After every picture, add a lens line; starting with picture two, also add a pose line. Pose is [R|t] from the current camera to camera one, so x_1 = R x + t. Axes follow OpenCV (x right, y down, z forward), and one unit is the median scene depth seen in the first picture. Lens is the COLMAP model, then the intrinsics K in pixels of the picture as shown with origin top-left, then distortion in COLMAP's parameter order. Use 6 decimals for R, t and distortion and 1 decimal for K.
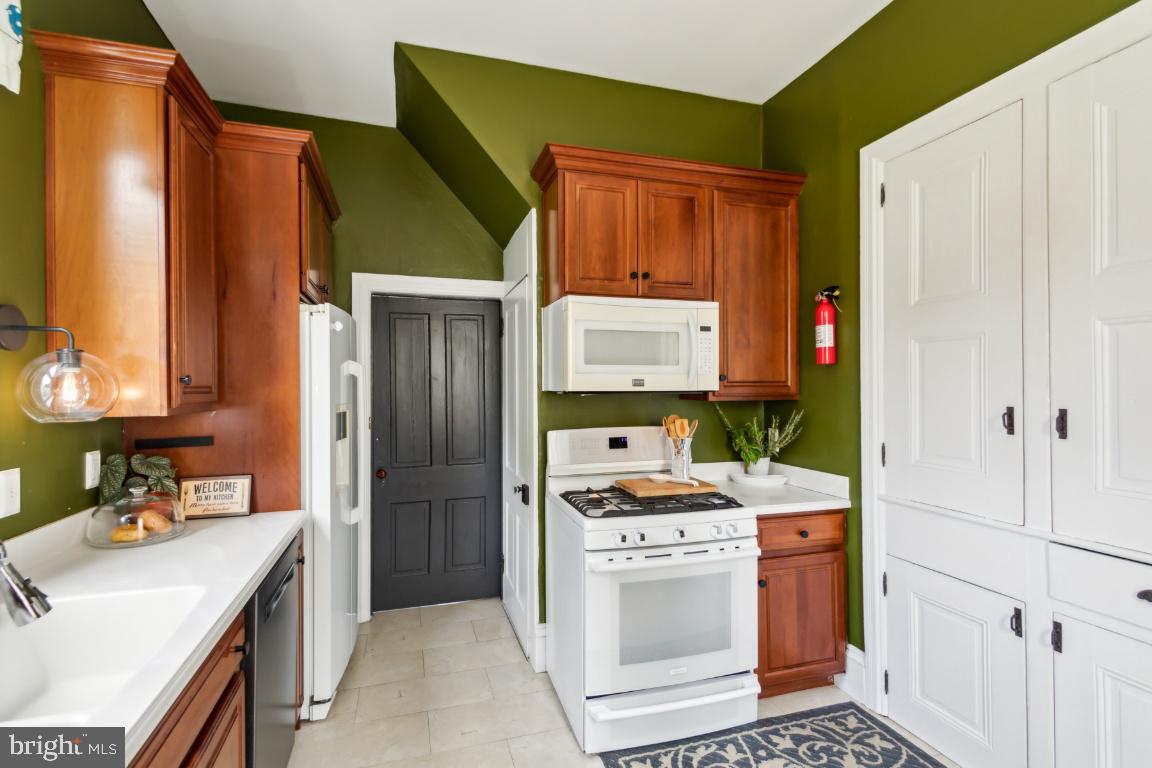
lens RADIAL K [[543.9, 0, 575.4], [0, 543.9, 383.2], [0, 0, 1]] dist [0.017282, -0.000511]
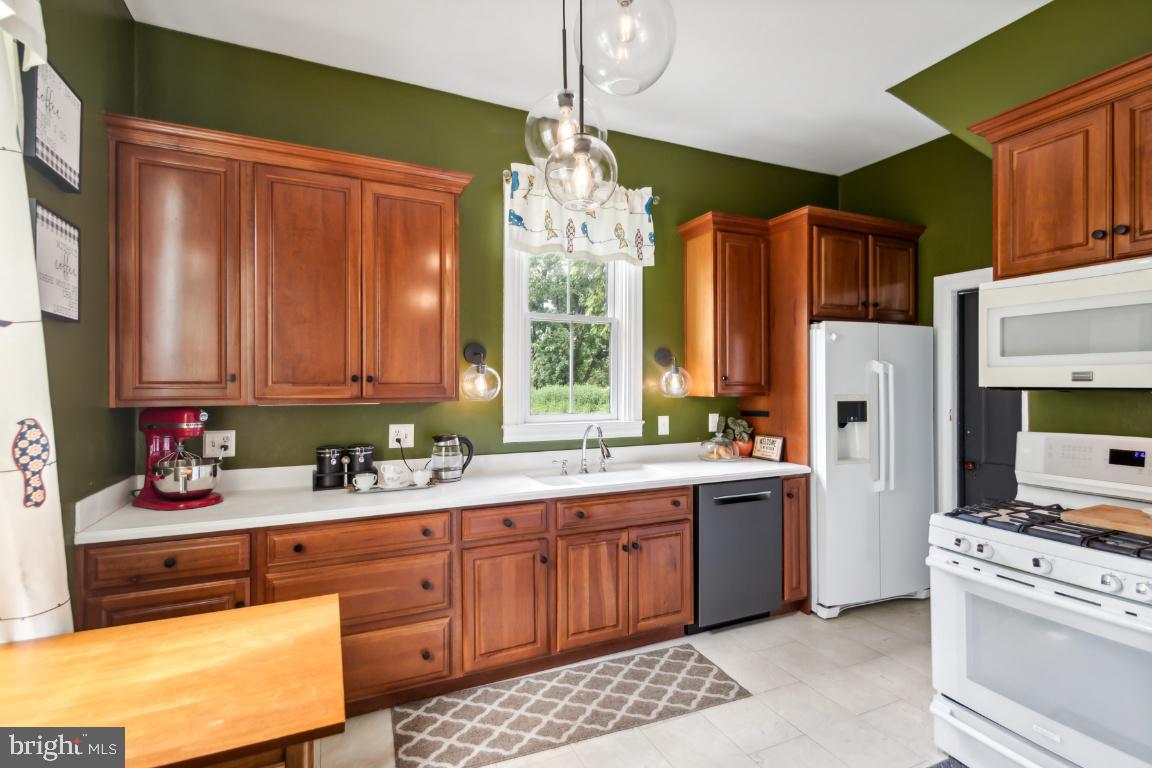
lens RADIAL K [[543.9, 0, 577.0], [0, 543.9, 383.5], [0, 0, 1]] dist [0.017282, -0.000511]
pose [[0.133646, 0.004720, -0.991018, 0.861914], [0.010200, 0.999929, 0.006138, -0.003531], [0.990977, -0.010929, 0.133589, 0.196882]]
